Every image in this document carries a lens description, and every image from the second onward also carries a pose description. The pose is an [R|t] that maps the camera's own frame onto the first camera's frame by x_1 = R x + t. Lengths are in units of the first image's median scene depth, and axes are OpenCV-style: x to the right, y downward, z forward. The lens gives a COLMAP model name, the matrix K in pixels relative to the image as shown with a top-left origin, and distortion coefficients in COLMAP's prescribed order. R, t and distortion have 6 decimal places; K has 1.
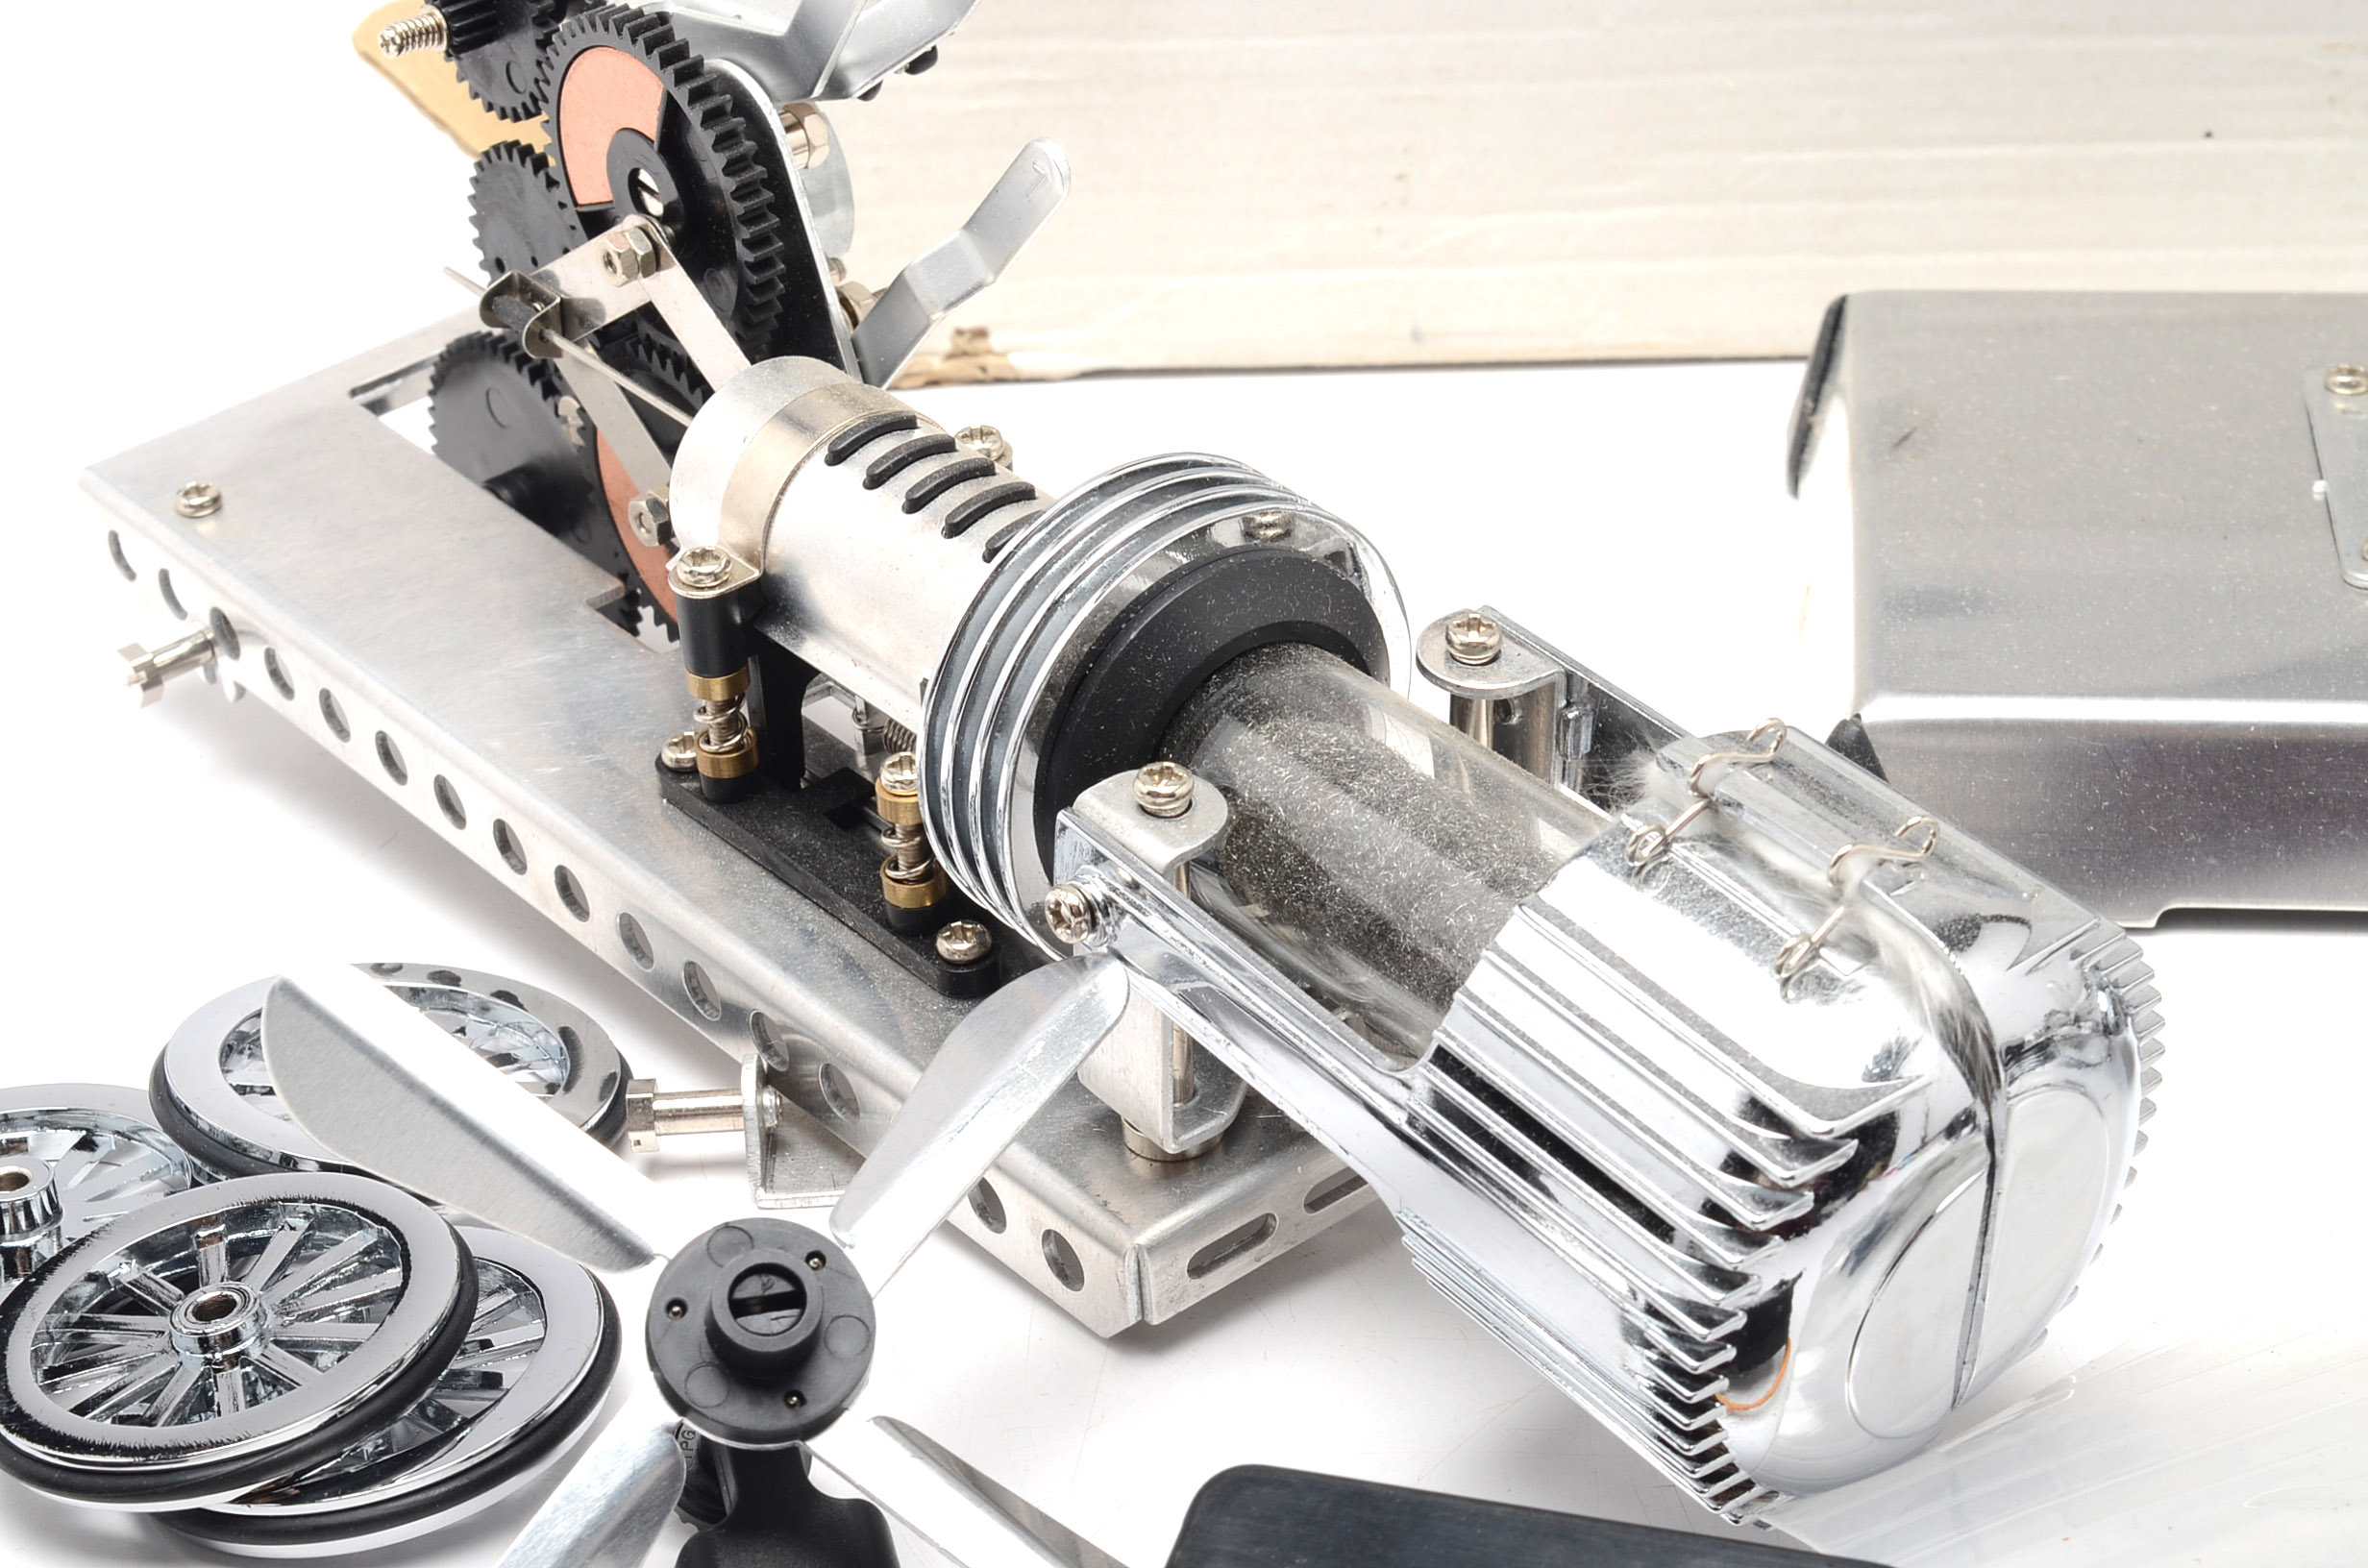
lens RADIAL K [[5157.0, 0, 1202.1], [0, 5157.0, 777.3], [0, 0, 1]] dist [-0.008348, 0.000000]
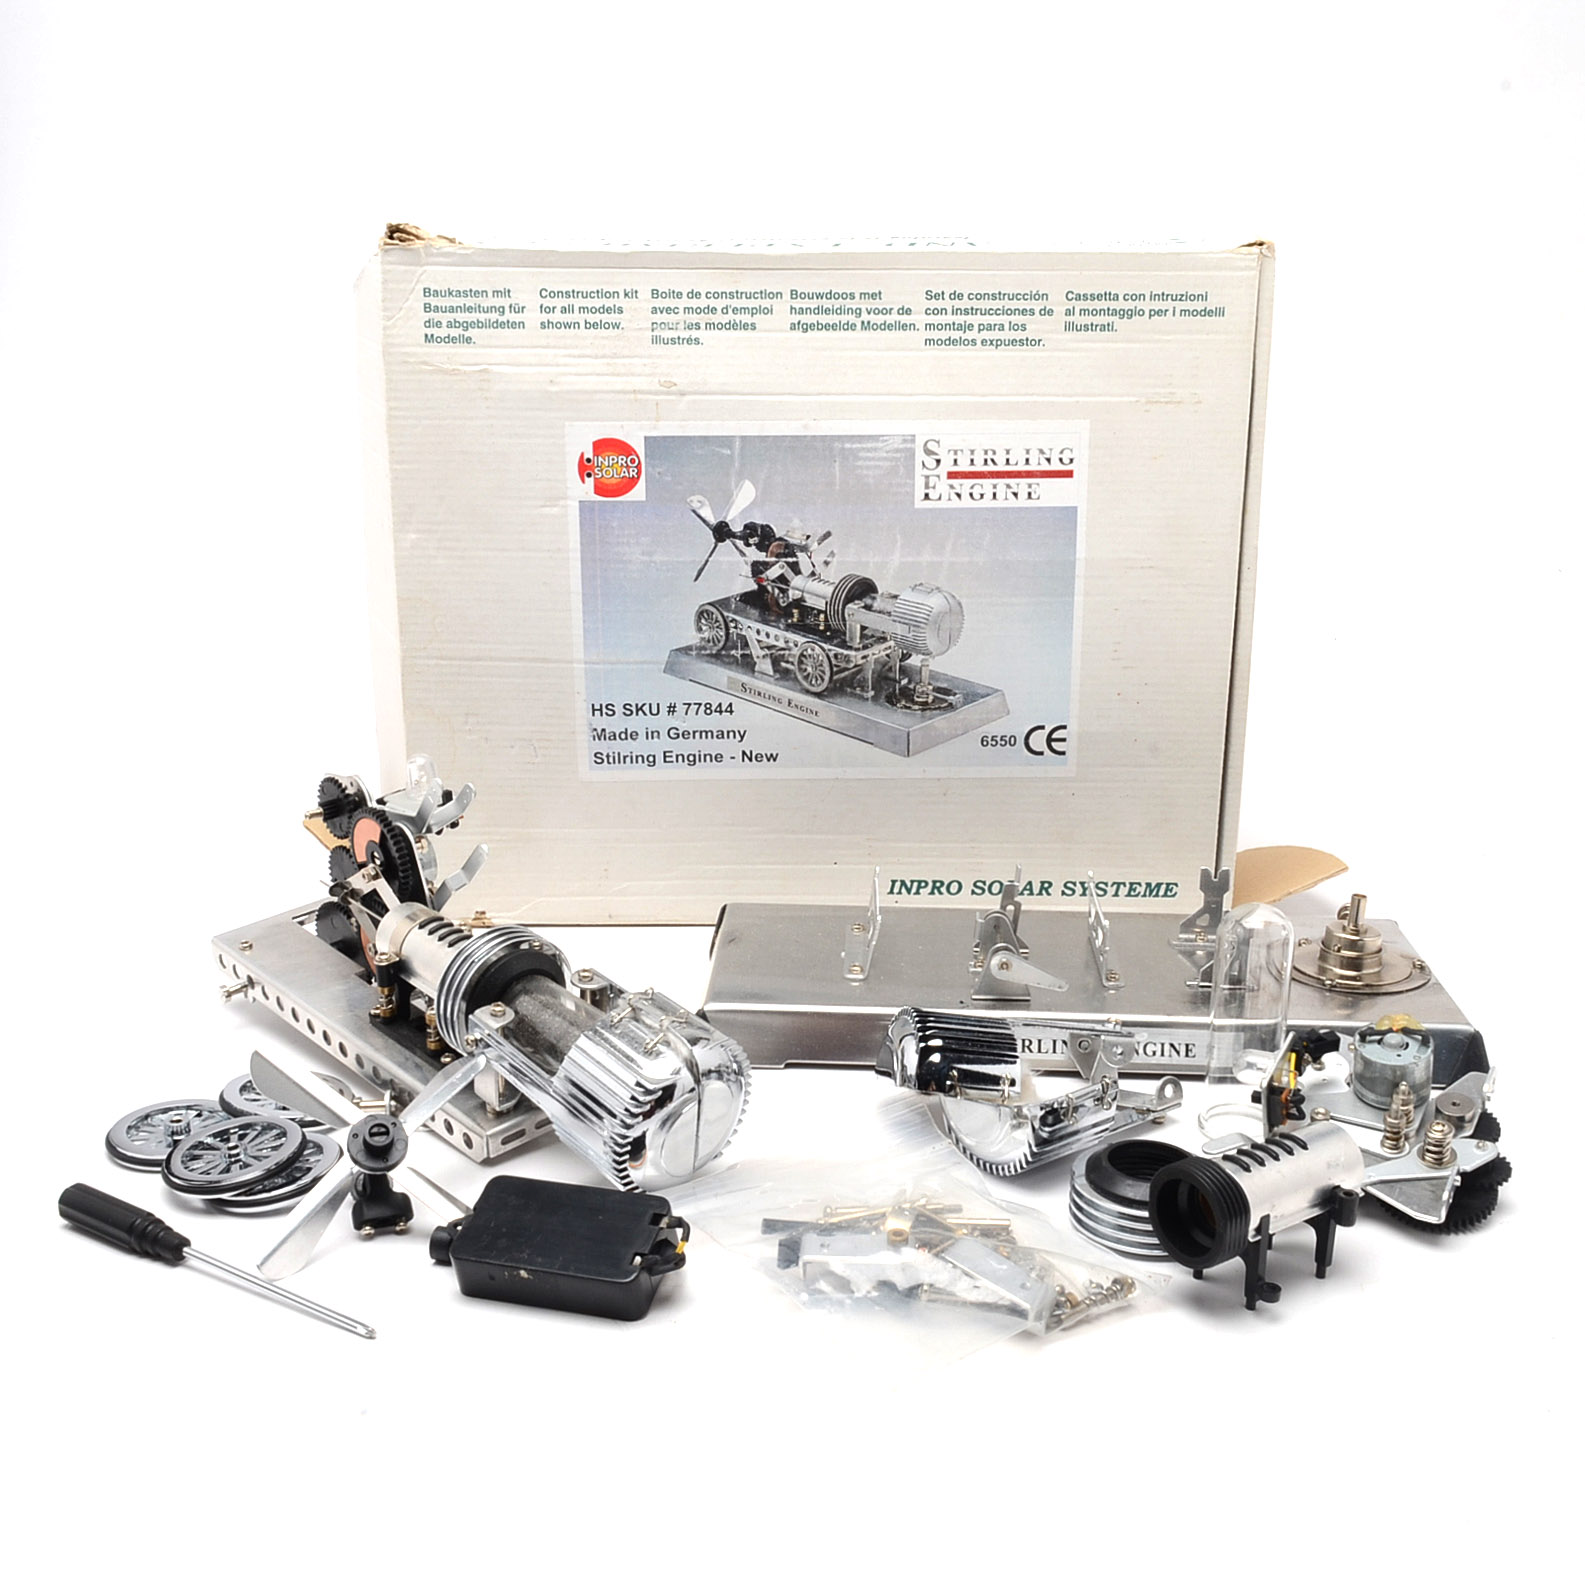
lens RADIAL K [[1905.0, 0, 804.7], [0, 1905.0, 805.9], [0, 0, 1]] dist [-0.007104, 0.000000]
pose [[0.996334, 0.028774, 0.080567, 0.089111], [-0.013994, 0.983871, -0.178332, 0.090253], [-0.084399, 0.176551, 0.980666, -0.368424]]
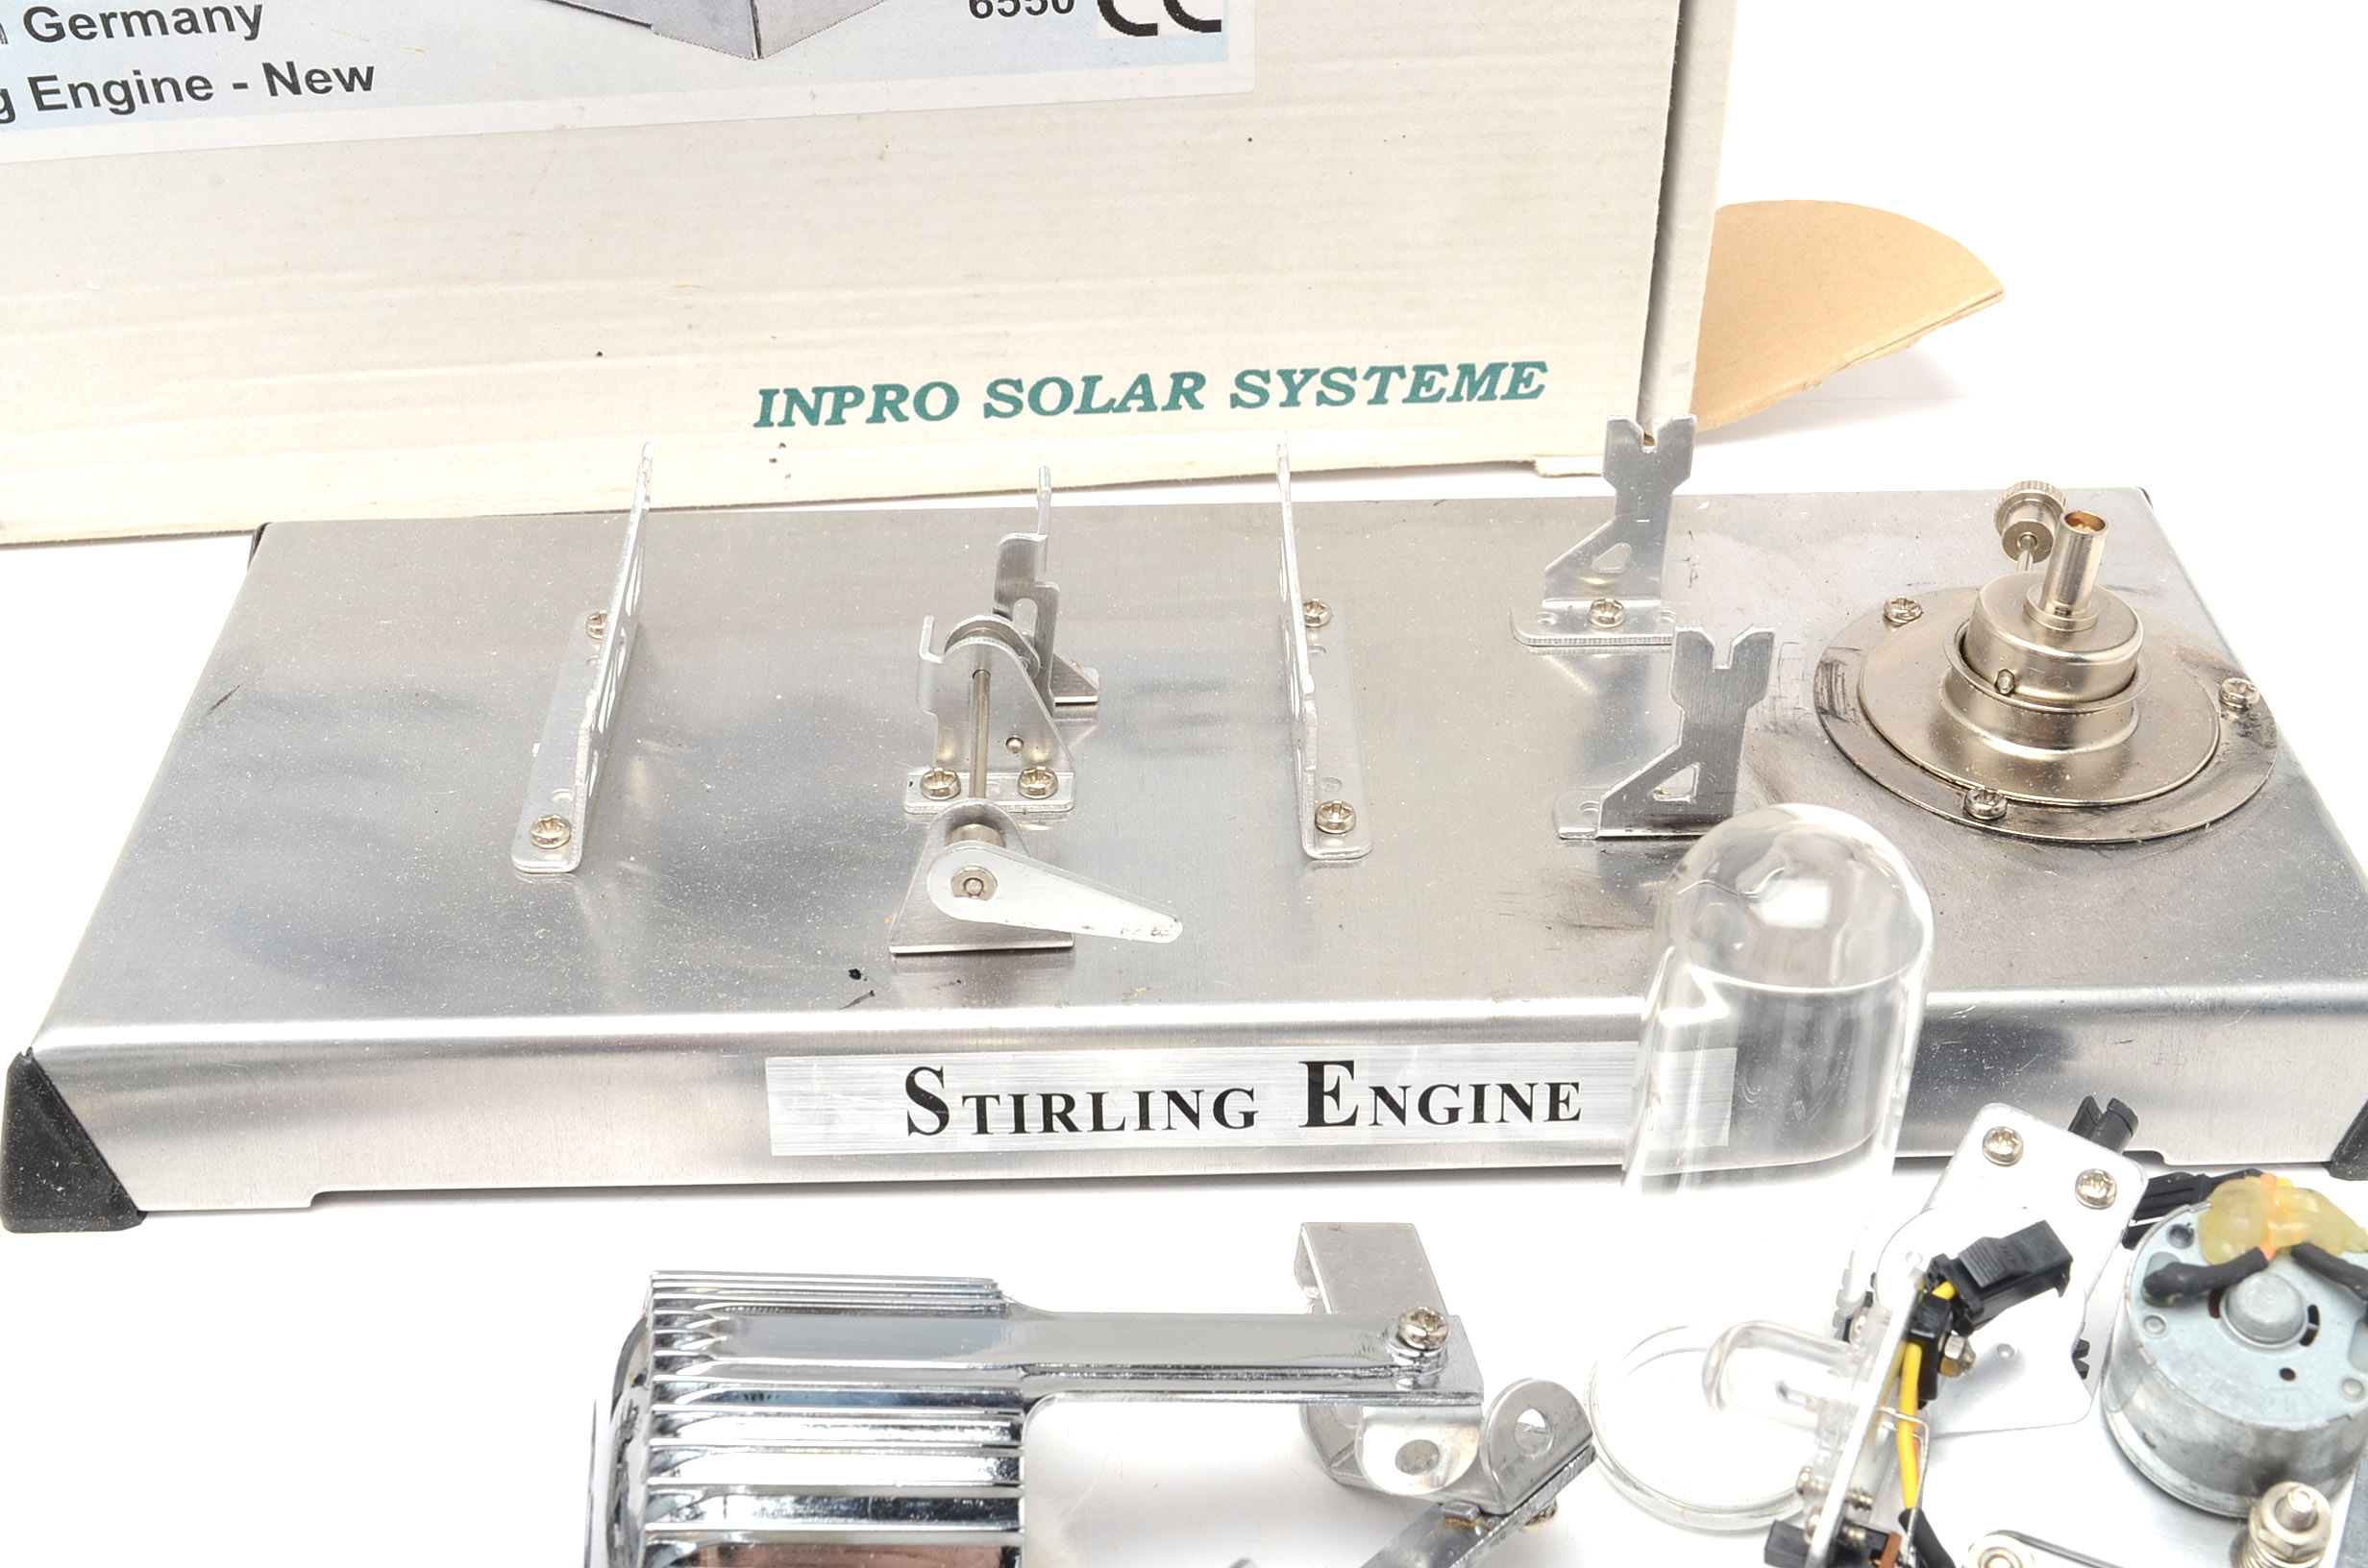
lens RADIAL K [[2833.8, 0, 1177.3], [0, 2833.8, 773.2], [0, 0, 1]] dist [-0.034936, 0.000000]
pose [[0.990153, -0.054543, 0.128927, 0.314186], [0.032831, 0.985766, 0.164887, -0.173845], [-0.136086, -0.159030, 0.977850, 0.373976]]
